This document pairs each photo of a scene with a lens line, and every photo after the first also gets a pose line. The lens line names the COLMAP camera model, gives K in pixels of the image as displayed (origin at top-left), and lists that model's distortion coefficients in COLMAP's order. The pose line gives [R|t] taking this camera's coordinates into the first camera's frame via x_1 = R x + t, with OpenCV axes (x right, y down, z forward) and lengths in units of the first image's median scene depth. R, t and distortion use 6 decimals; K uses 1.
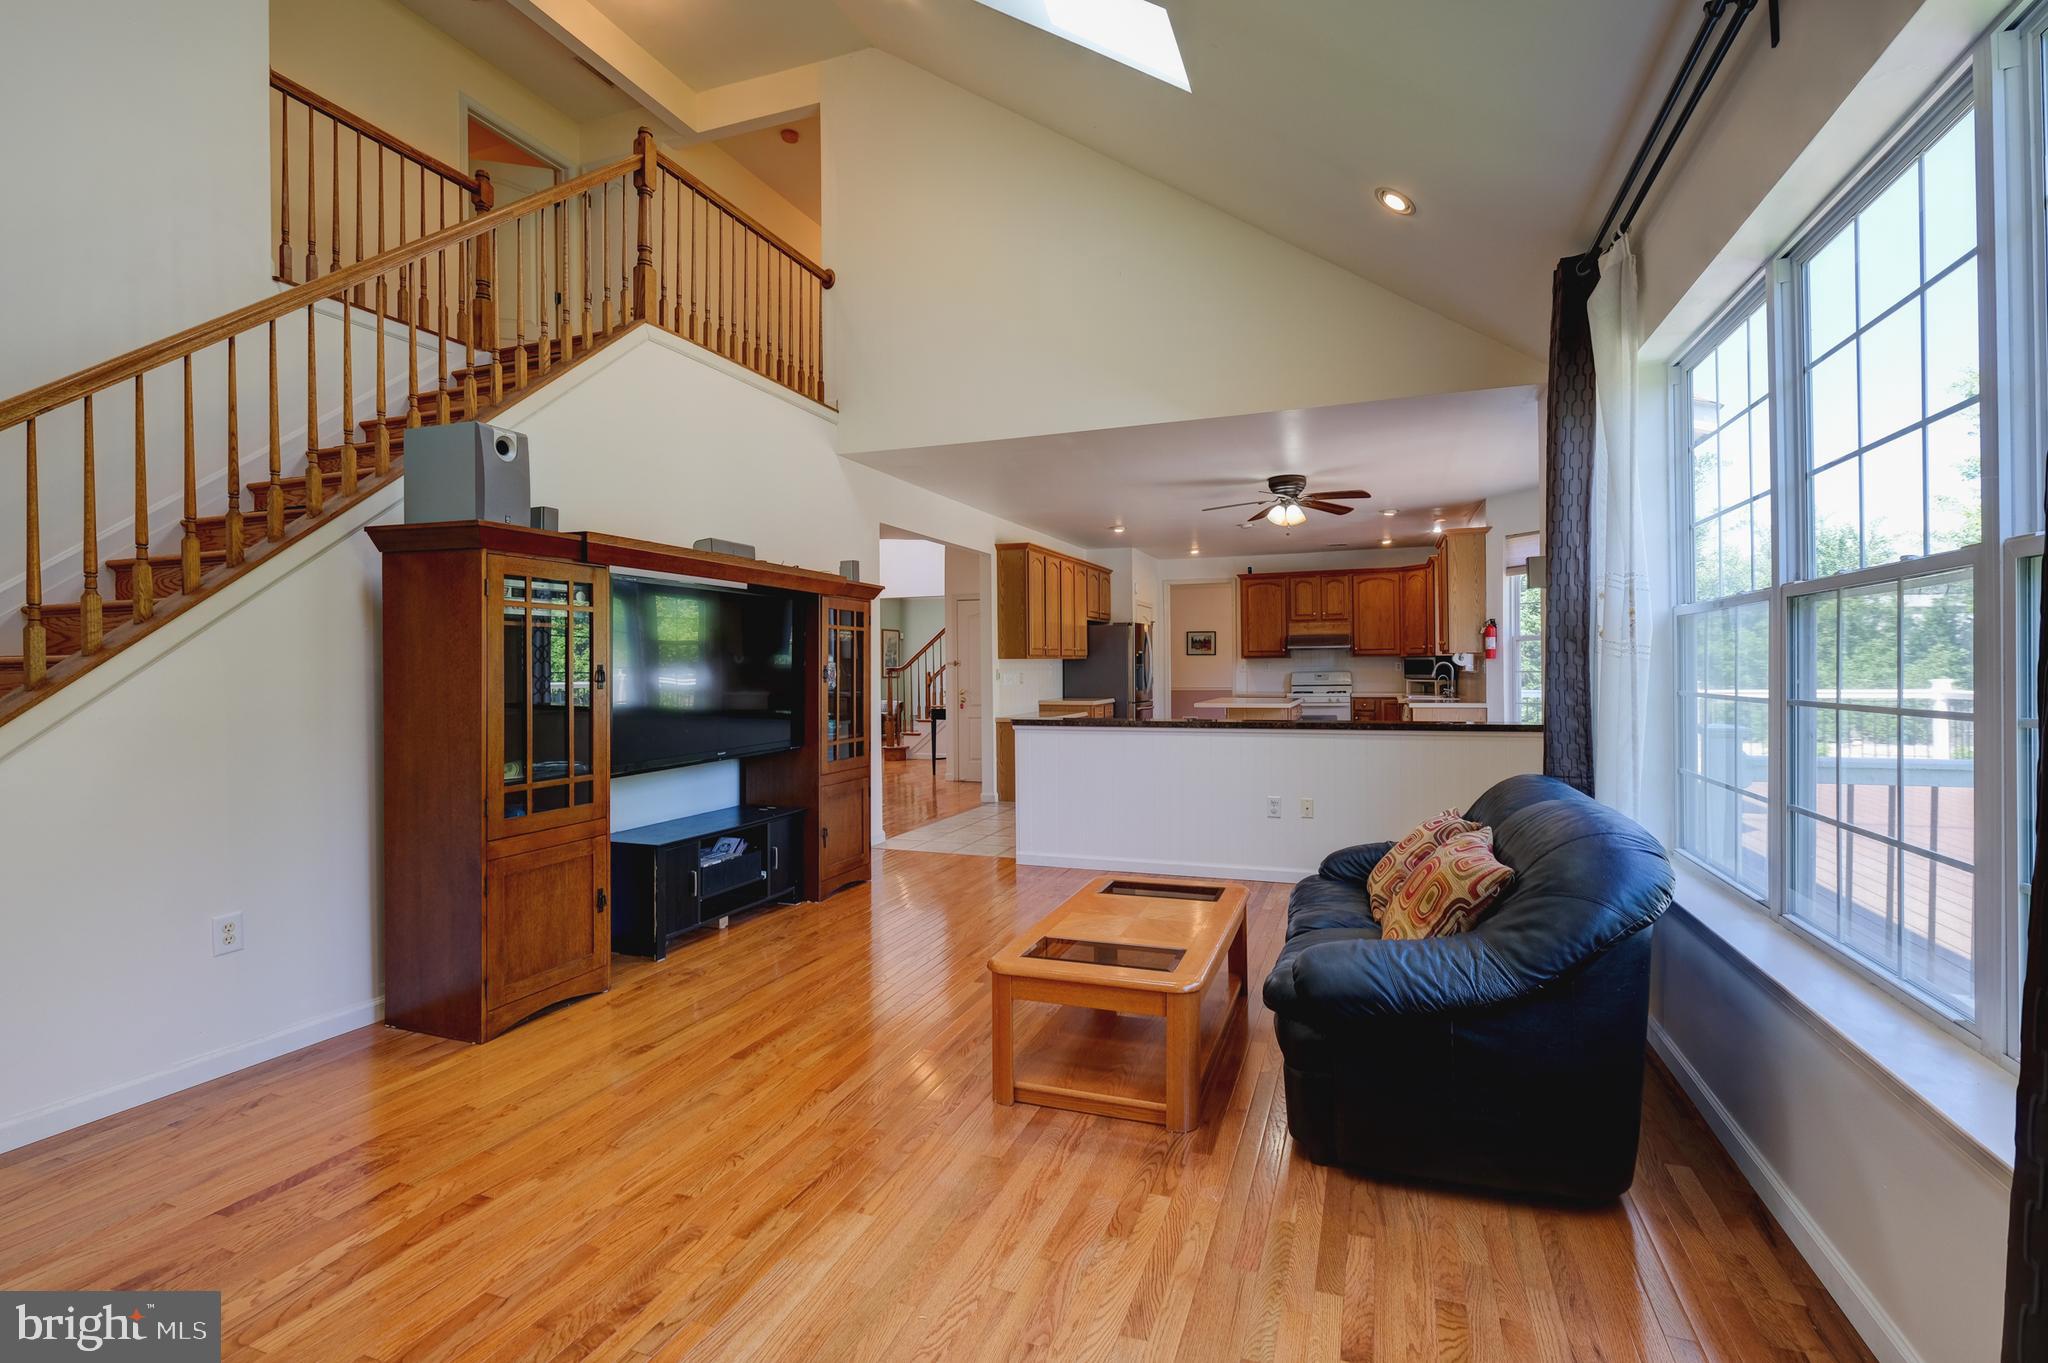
lens RADIAL K [[893.5, 0, 1039.7], [0, 893.5, 660.8], [0, 0, 1]] dist [-0.000514, -0.000084]
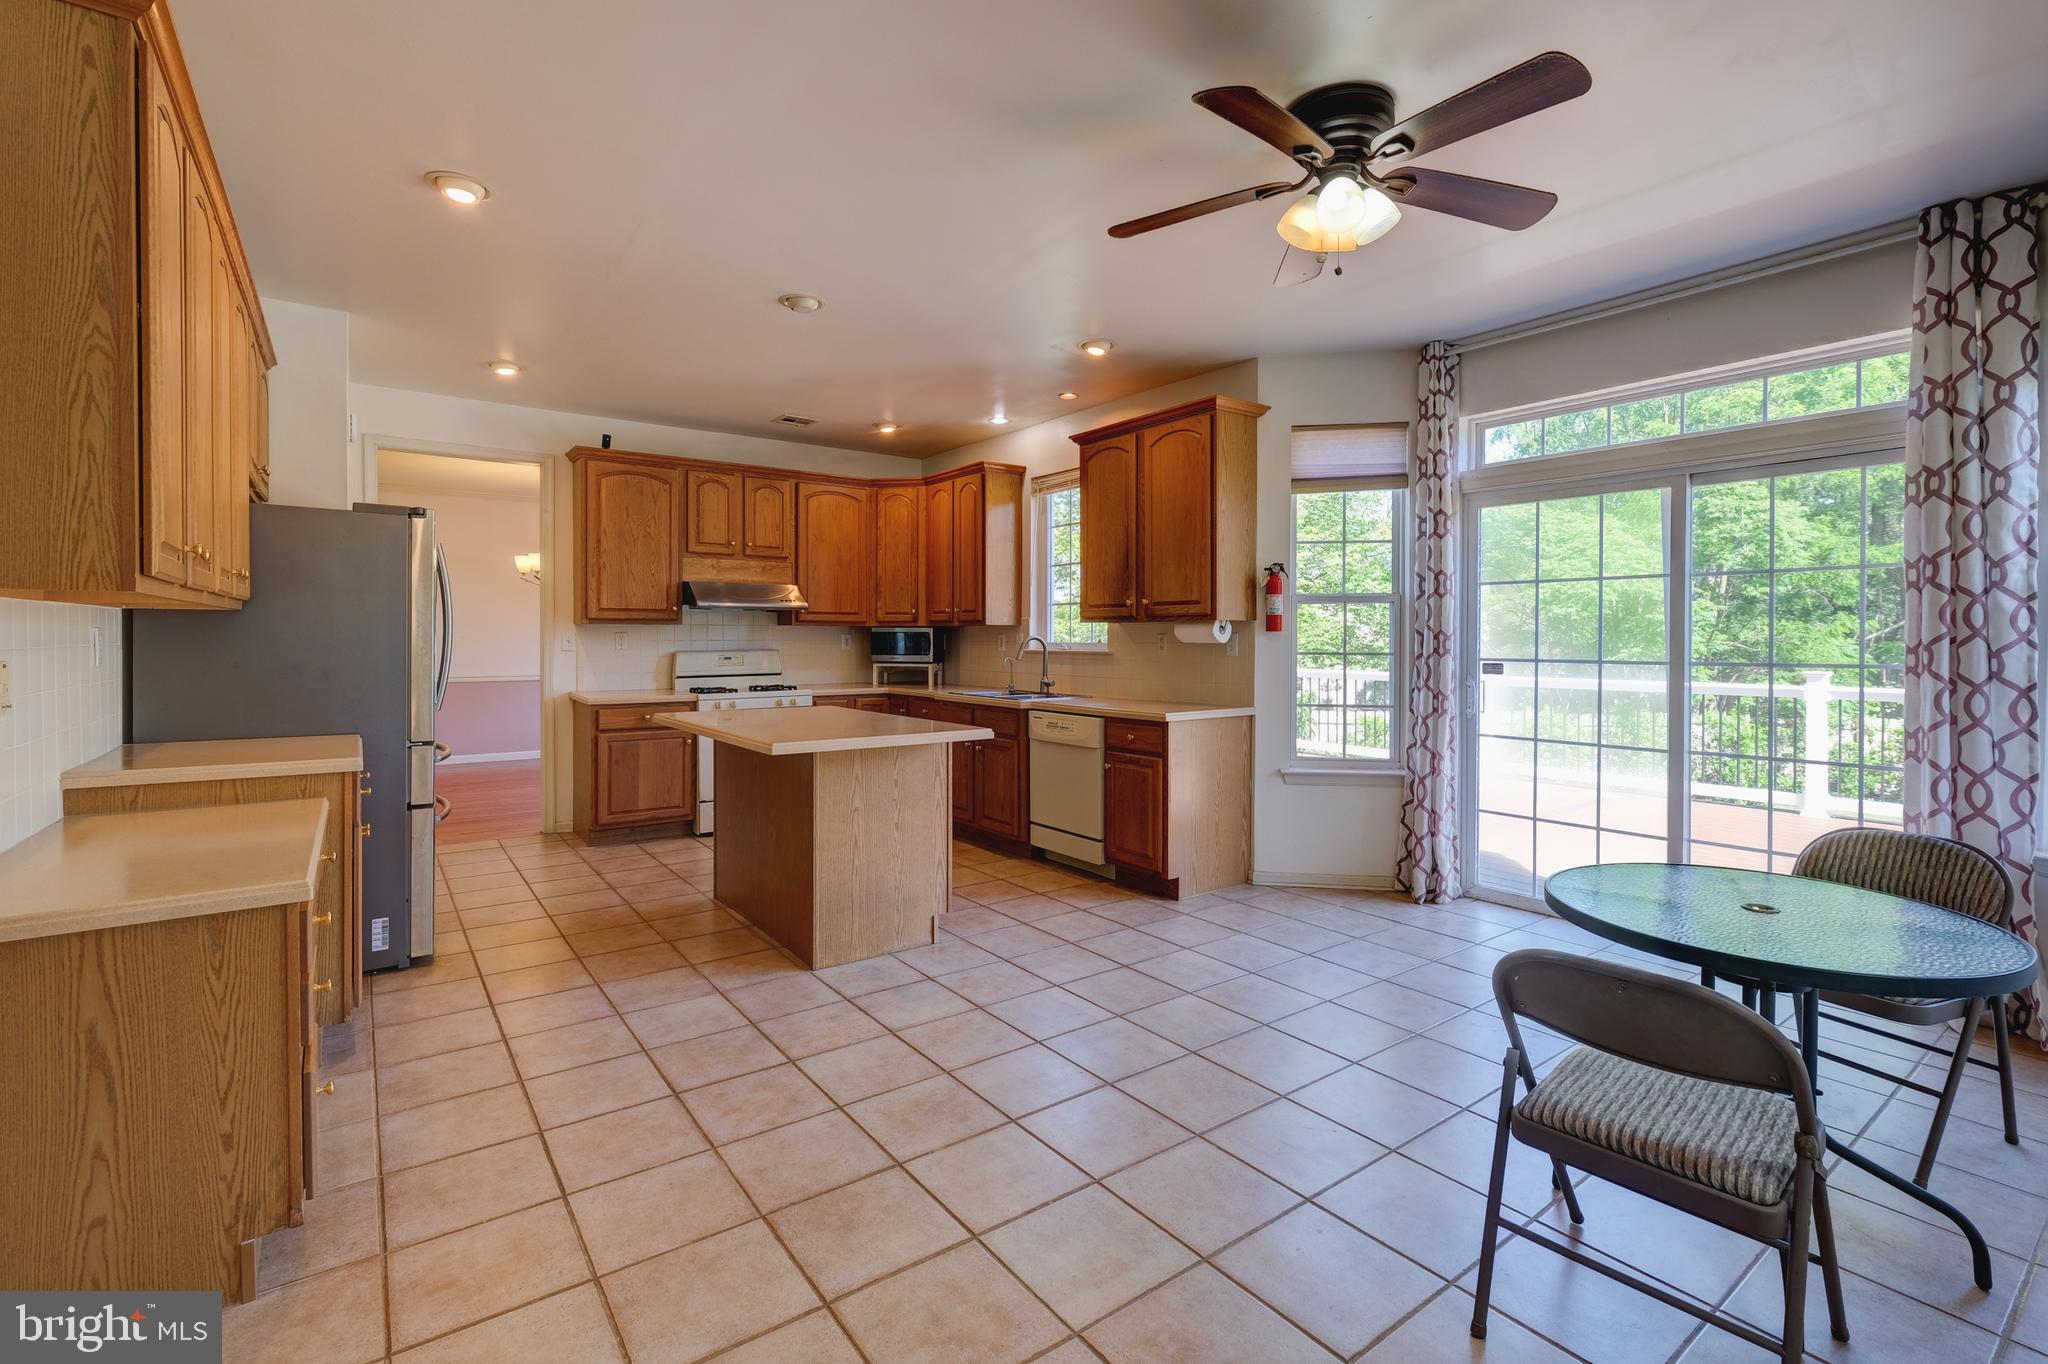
lens RADIAL K [[917.7, 0, 1034.6], [0, 917.7, 645.5], [0, 0, 1]] dist [-0.000062, -0.000081]
pose [[0.547585, 0.001447, 0.836749, -0.055985], [-0.011625, 0.999915, 0.005878, 0.003659], [-0.836669, -0.012946, 0.547555, 0.555262]]
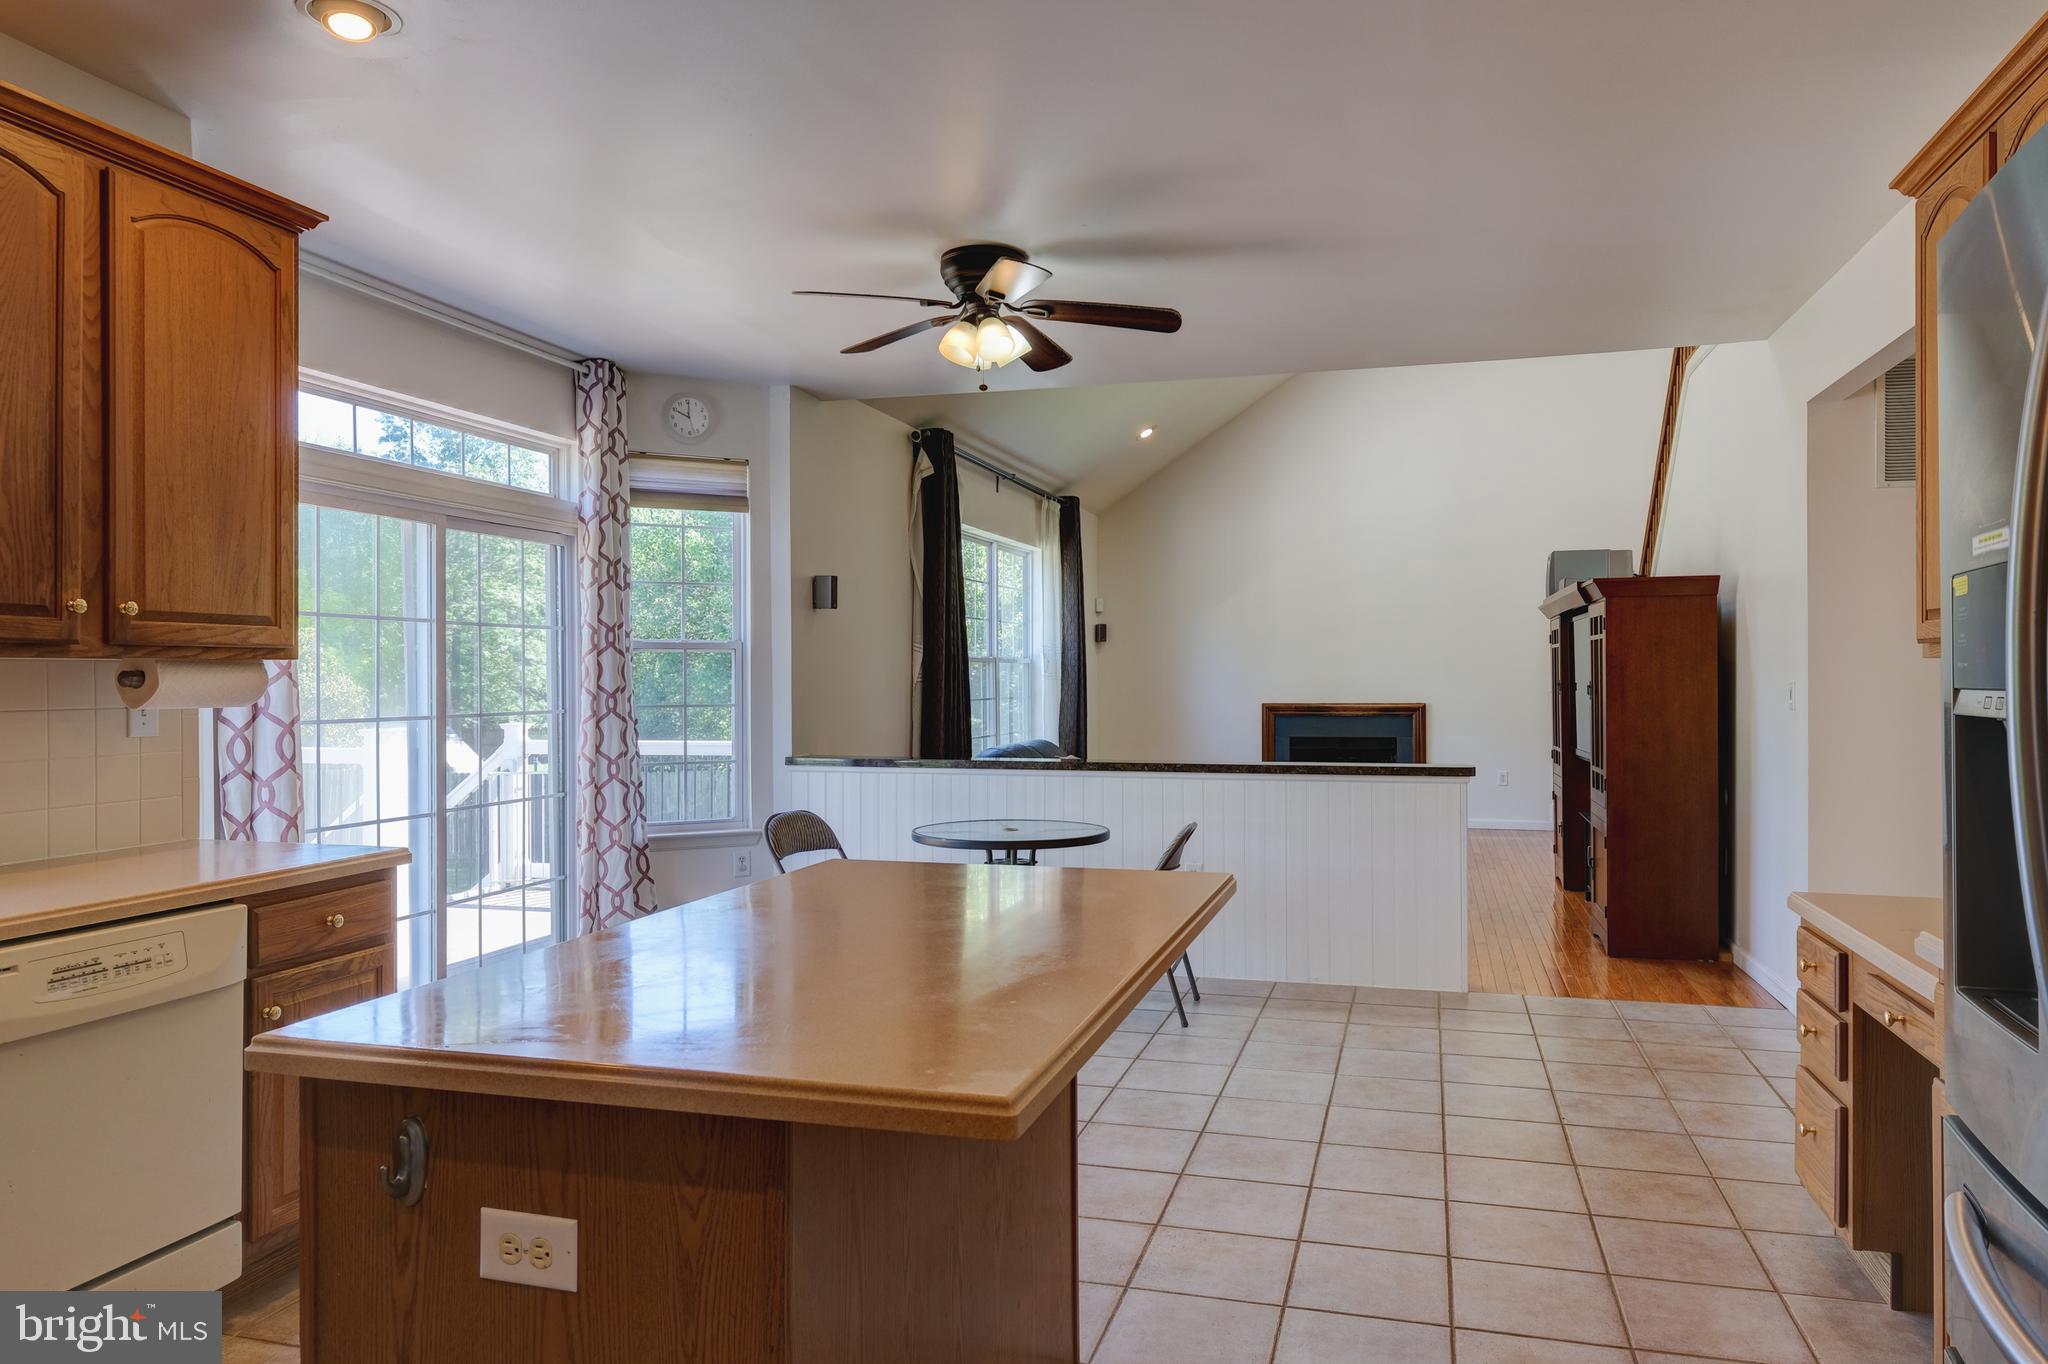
lens RADIAL K [[1383.5, 0, 1024.0], [0, 1383.5, 682.0], [0, 0, 1]] dist [0.047777, 0.000317]
pose [[-0.996805, 0.004924, -0.079725, 0.191409], [0.005470, 0.999963, -0.006628, 0.001531], [0.079690, -0.007043, -0.996795, 1.025419]]
